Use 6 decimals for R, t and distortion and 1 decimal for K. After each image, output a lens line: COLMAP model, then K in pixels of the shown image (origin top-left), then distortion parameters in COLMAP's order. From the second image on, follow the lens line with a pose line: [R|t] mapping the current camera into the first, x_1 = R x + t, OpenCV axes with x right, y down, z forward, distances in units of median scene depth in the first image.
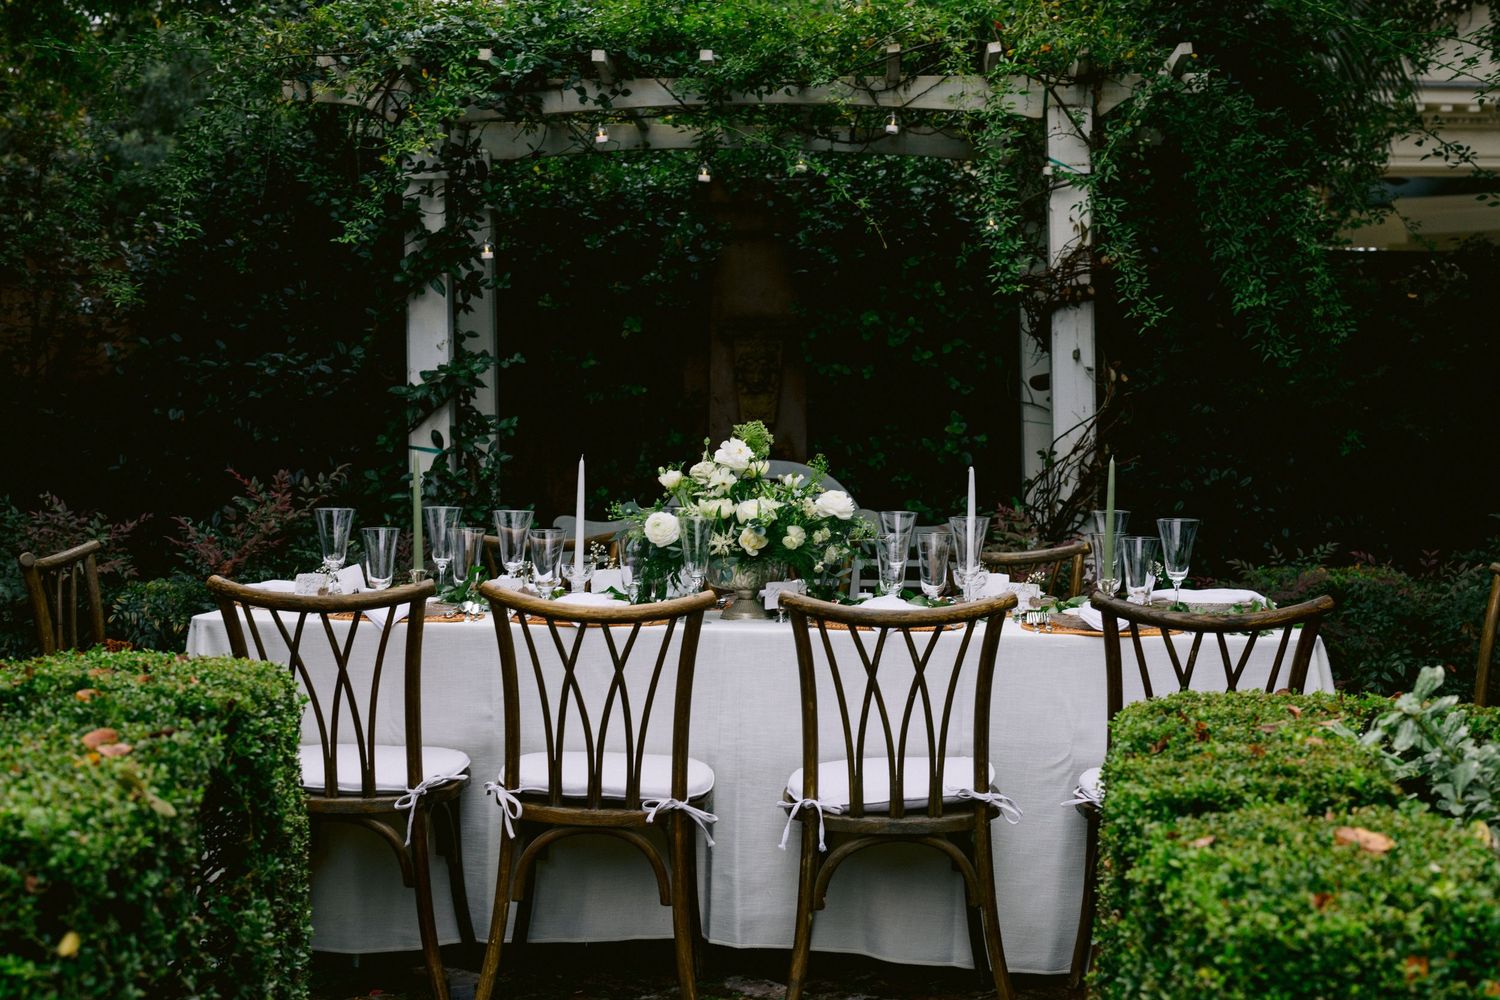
lens RADIAL K [[2223.5, 0, 752.8], [0, 2223.5, 495.4], [0, 0, 1]] dist [-0.024897, 0.000000]
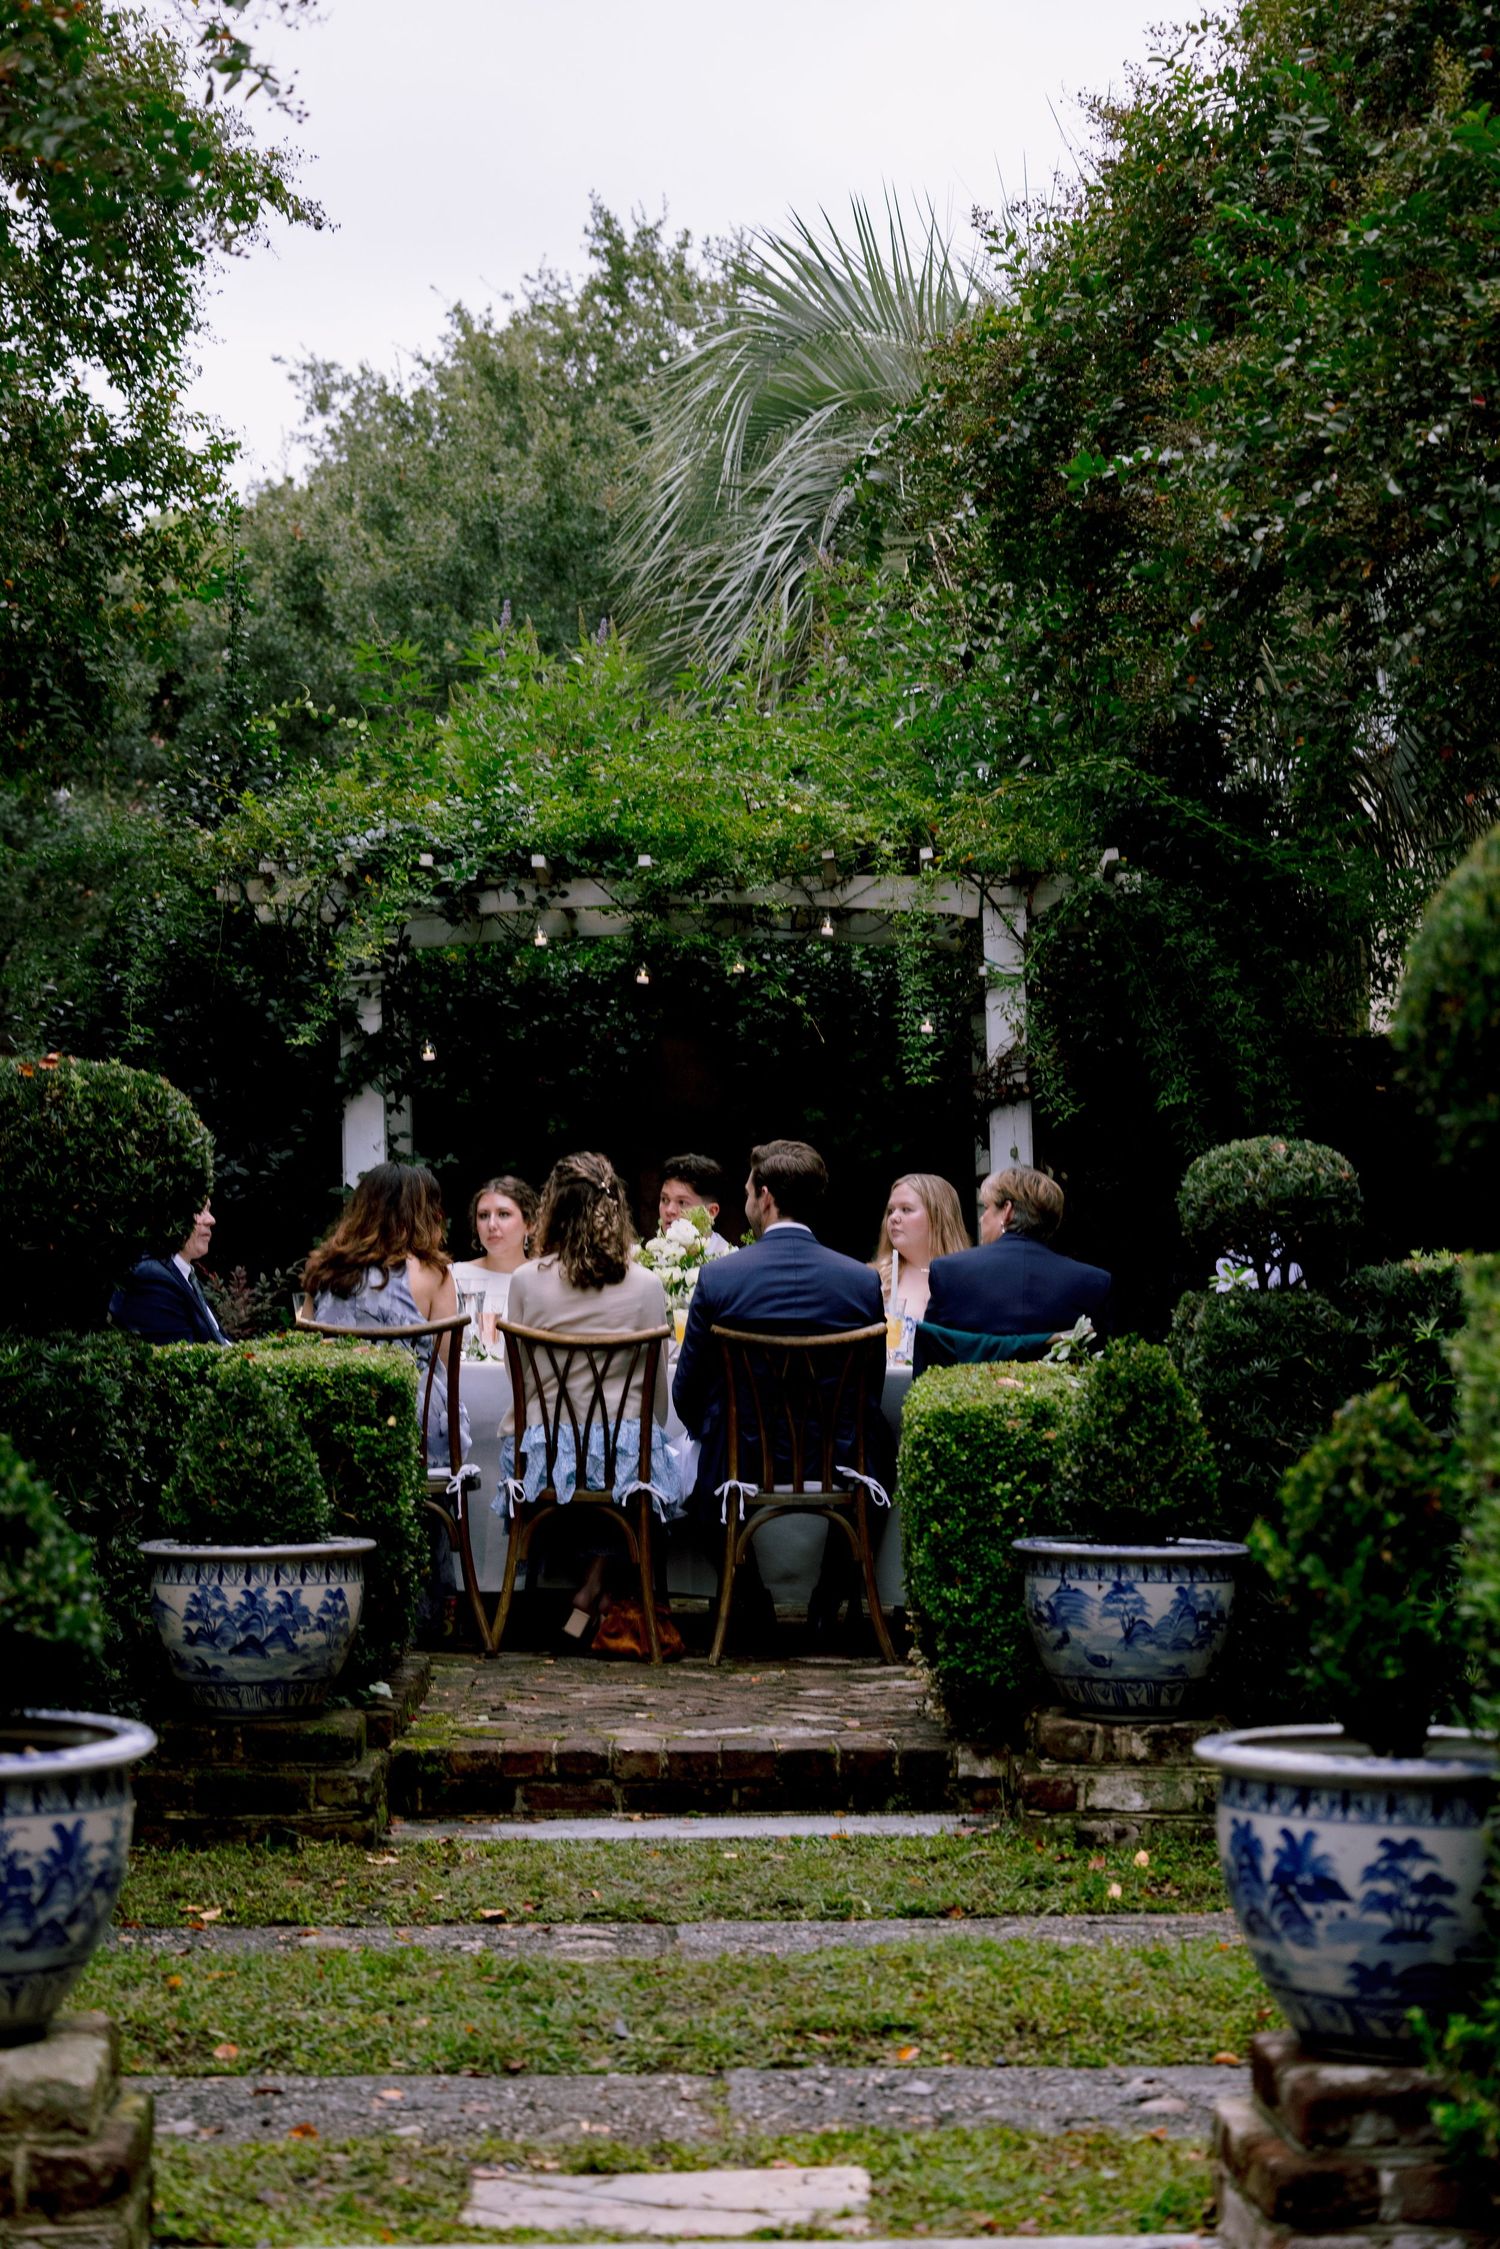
lens RADIAL K [[4496.5, 0, 749.9], [0, 4496.5, 1124.5], [0, 0, 1]] dist [0.015654, 0.000000]
pose [[0.999782, -0.003891, 0.020520, -0.015120], [0.005378, 0.997325, -0.072891, 0.071898], [-0.020181, 0.072986, 0.997129, -1.030839]]
